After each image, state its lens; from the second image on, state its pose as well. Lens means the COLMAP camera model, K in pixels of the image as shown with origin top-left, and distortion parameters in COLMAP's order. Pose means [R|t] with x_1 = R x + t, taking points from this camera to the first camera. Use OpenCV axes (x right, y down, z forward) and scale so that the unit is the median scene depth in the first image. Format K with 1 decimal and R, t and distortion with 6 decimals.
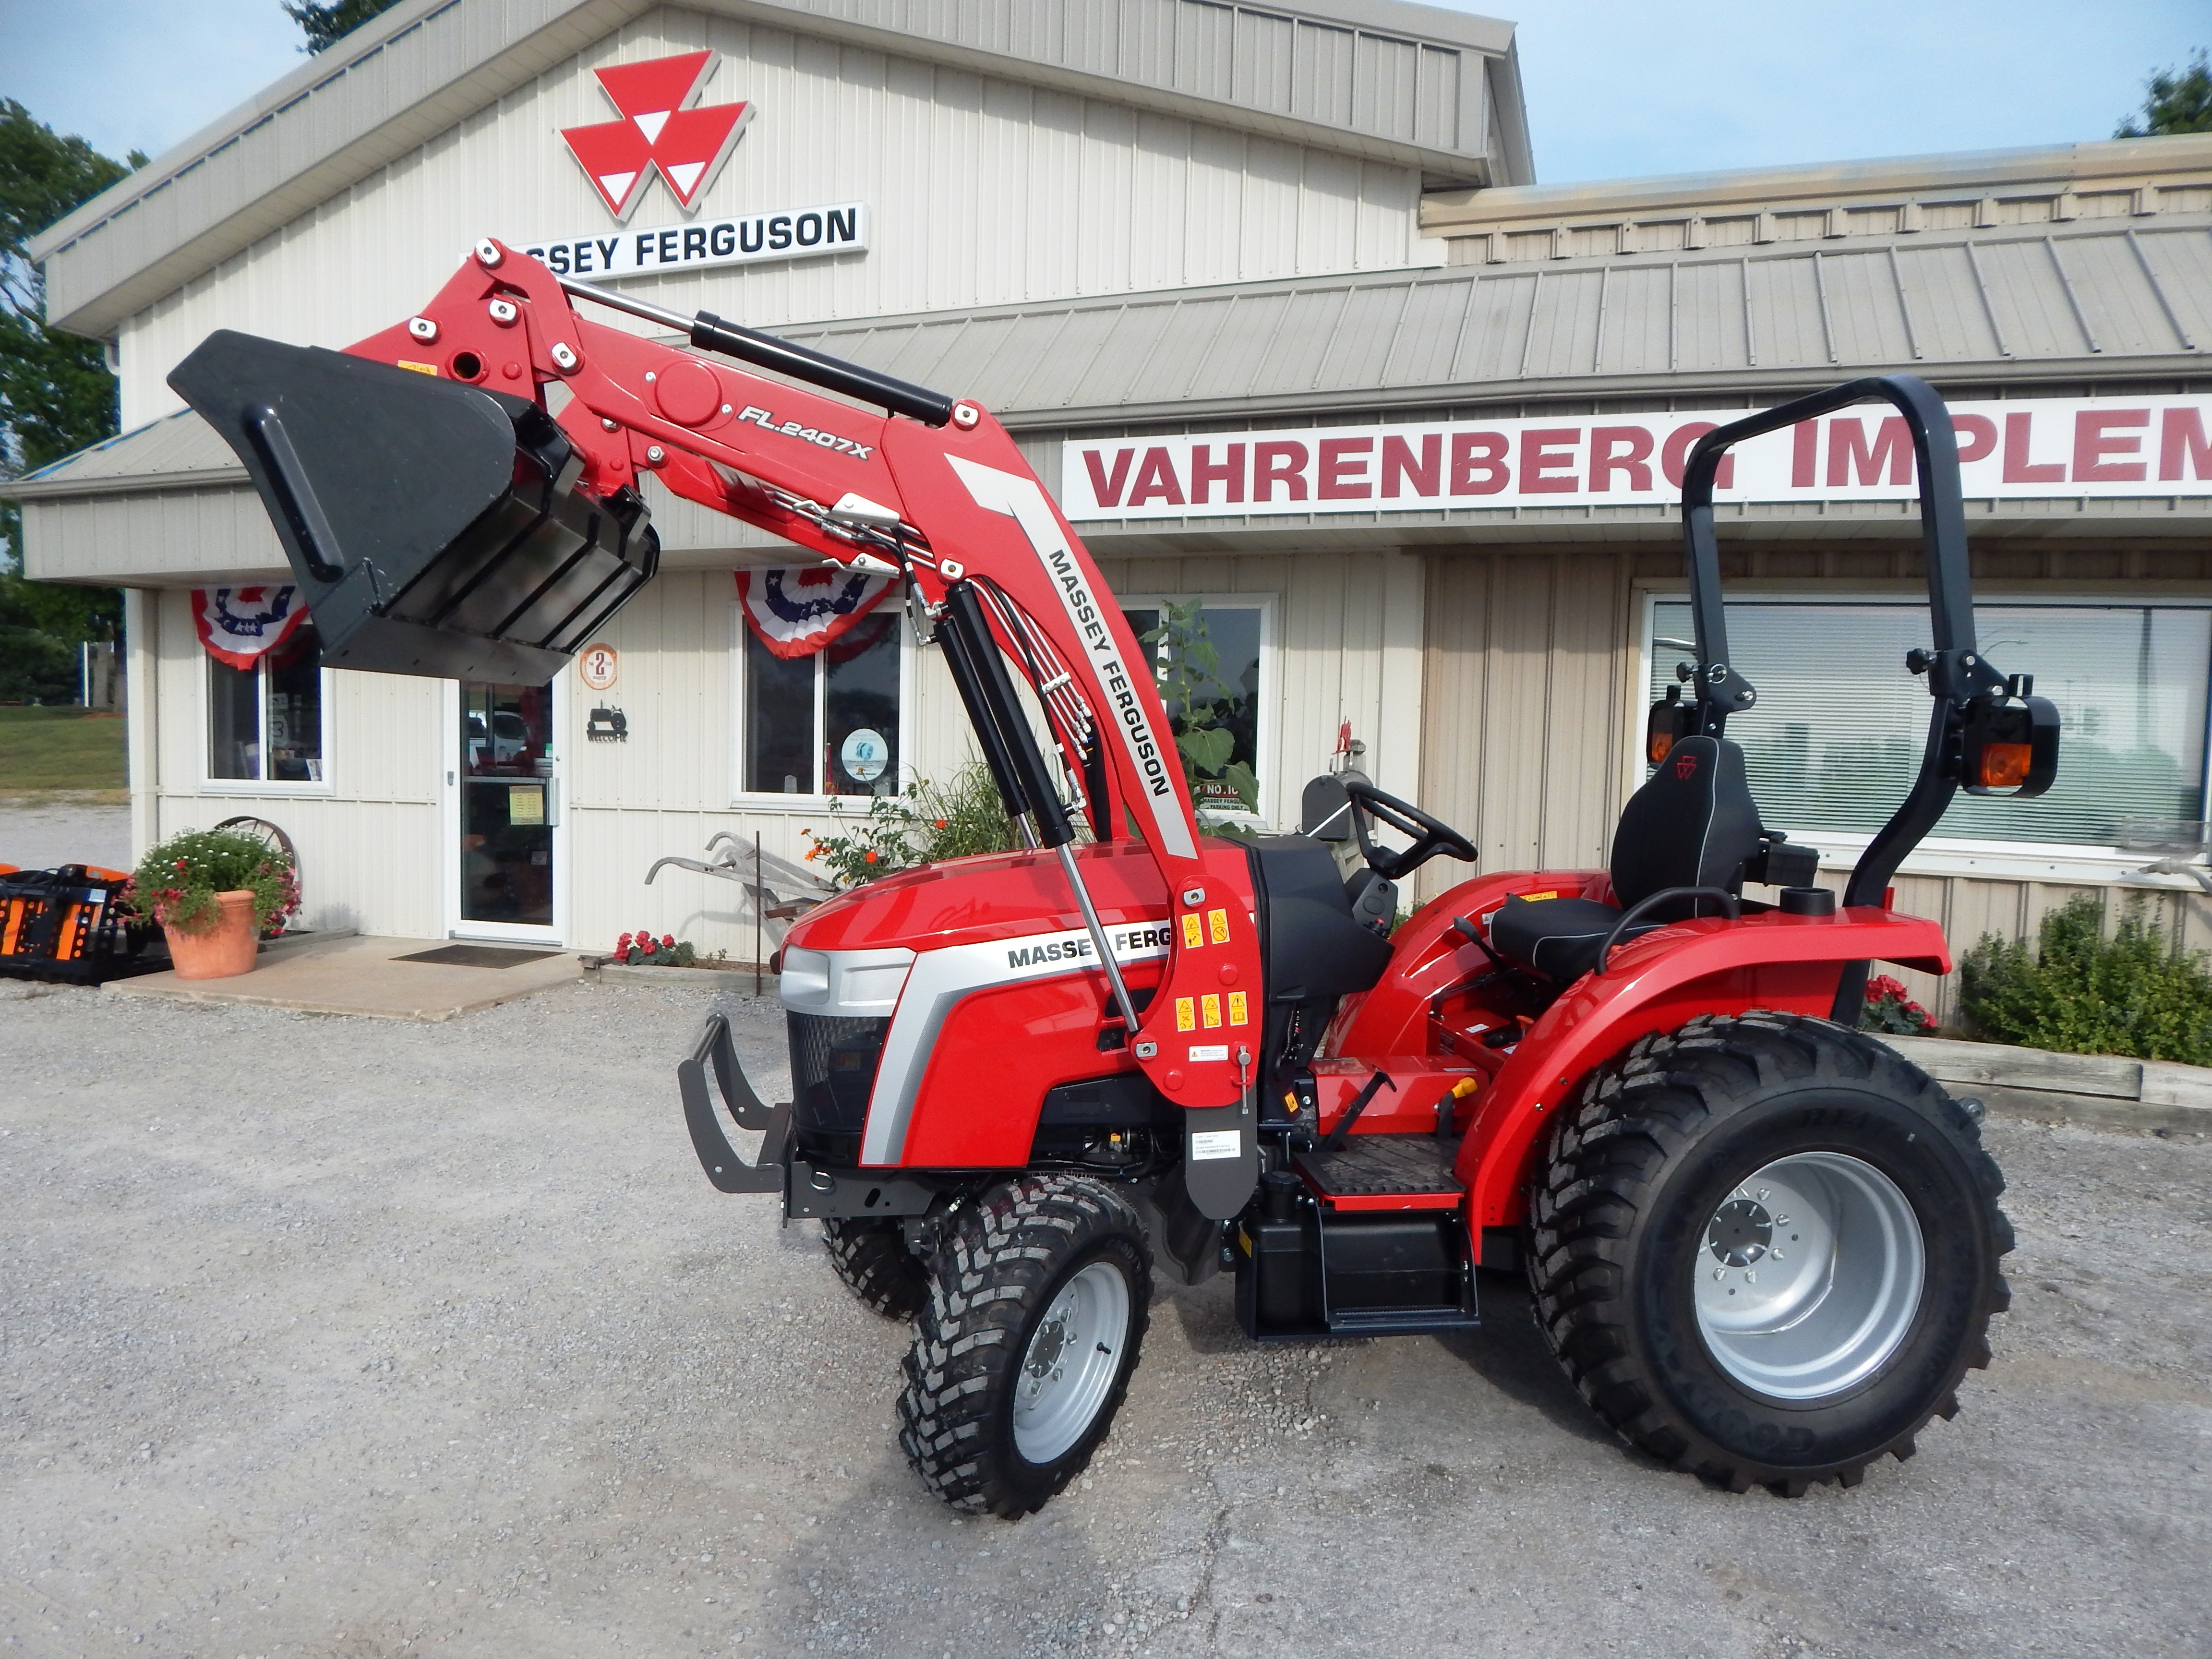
lens RADIAL K [[1458.9, 0, 1129.4], [0, 1458.9, 815.9], [0, 0, 1]] dist [0.013777, -0.012936]
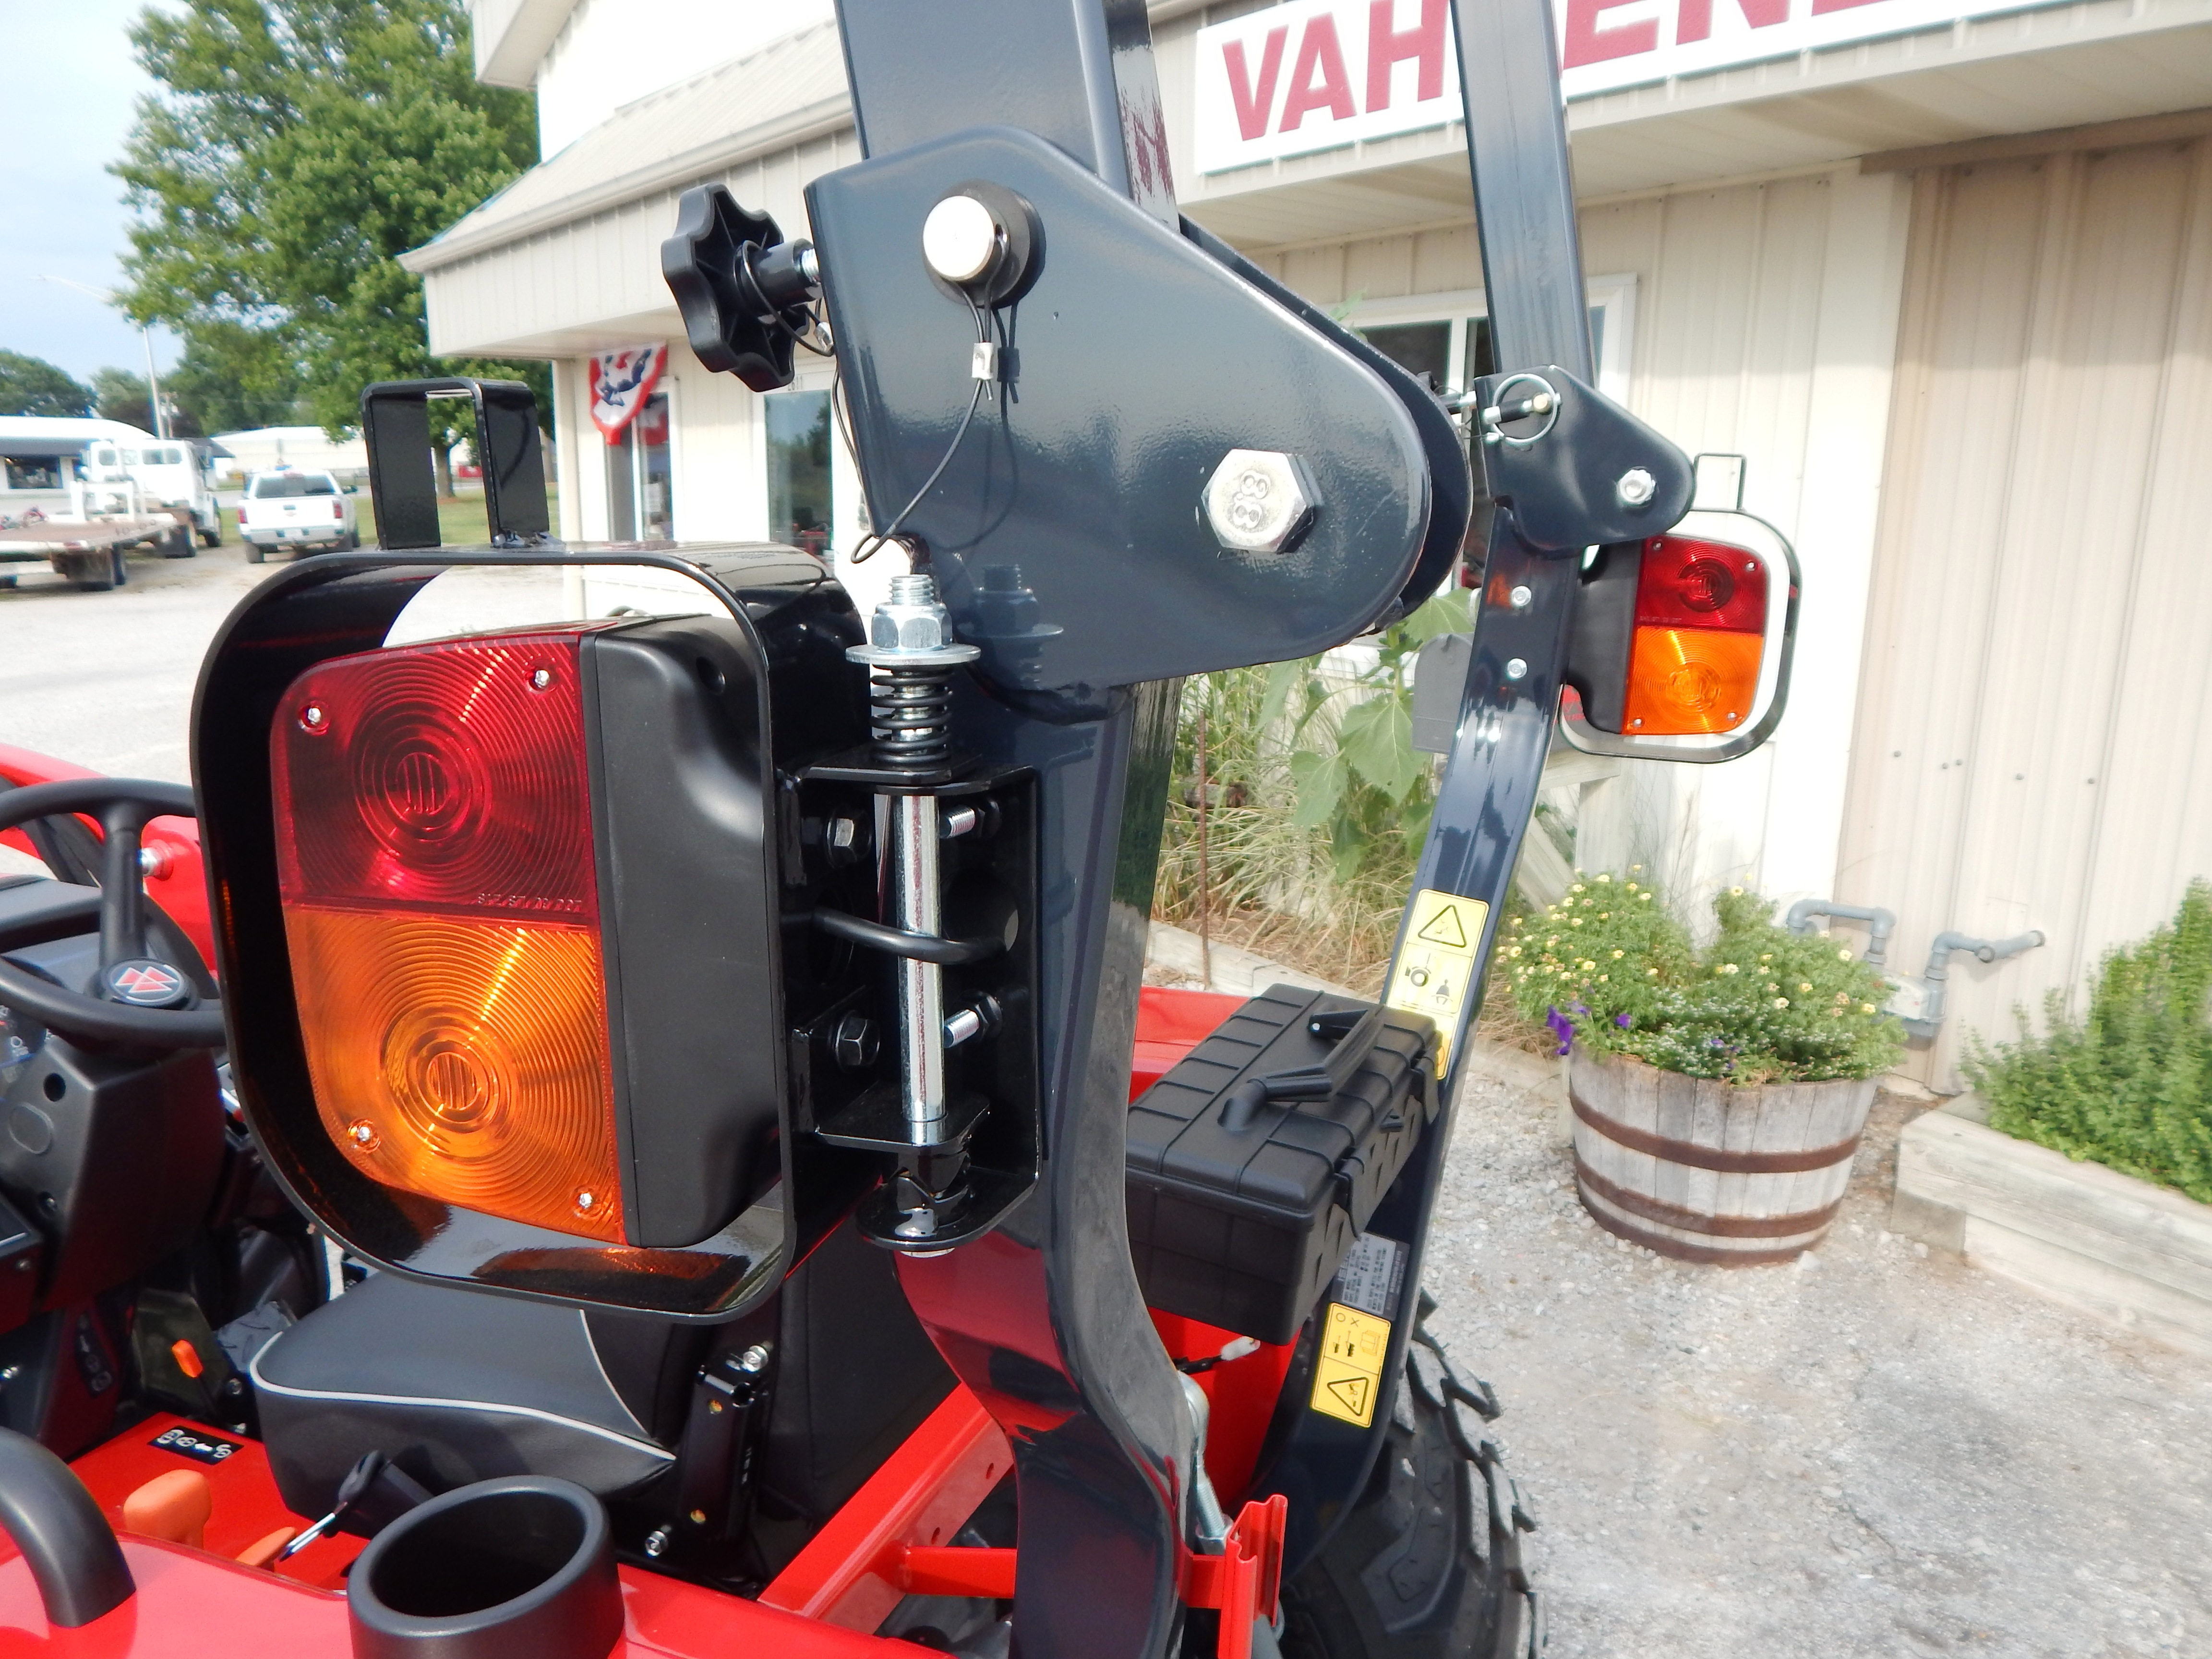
lens RADIAL K [[1602.8, 0, 1058.3], [0, 1602.8, 812.7], [0, 0, 1]] dist [-0.000226, -0.008363]
pose [[0.823112, 0.113340, -0.556454, 0.365245], [-0.036955, 0.988494, 0.146674, -0.044799], [0.566676, -0.100165, 0.817830, 0.485393]]
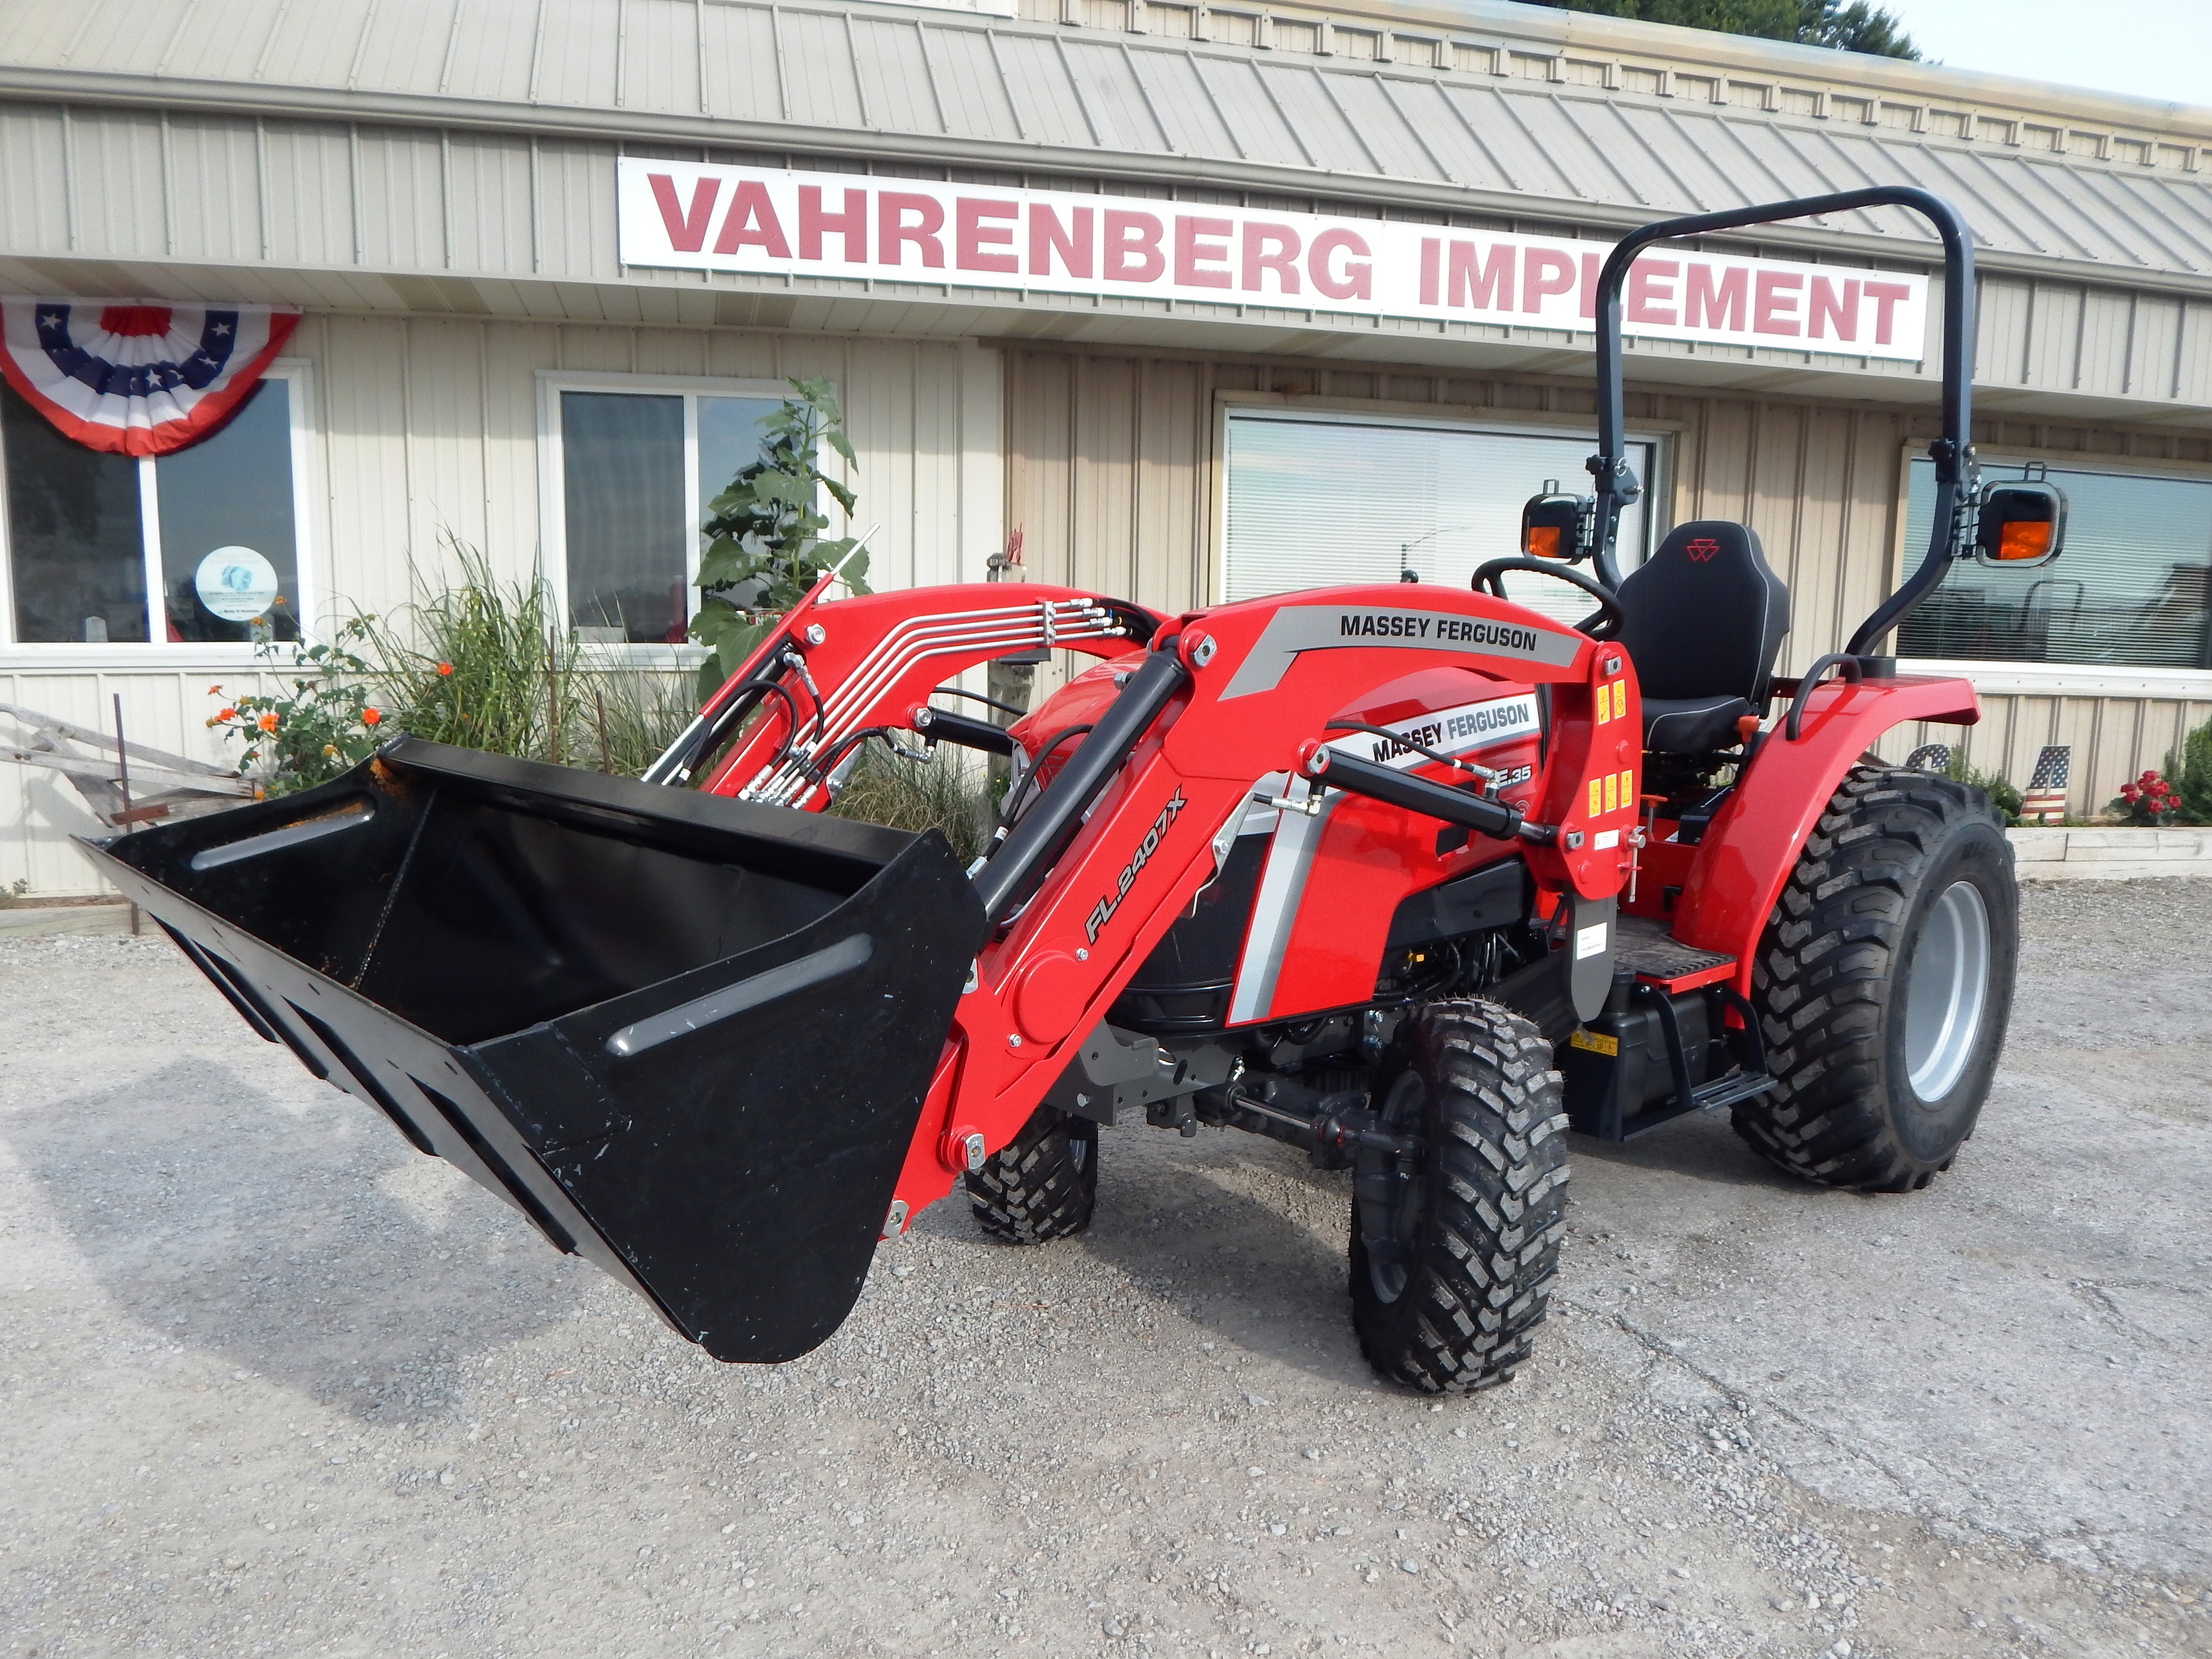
lens RADIAL K [[1602.8, 0, 1112.2], [0, 1602.8, 824.5], [0, 0, 1]] dist [-0.000226, -0.008363]
pose [[0.835450, -0.081936, 0.543424, -0.374941], [0.037093, 0.994975, 0.092994, 0.025187], [-0.548313, -0.057535, 0.834291, 0.171404]]
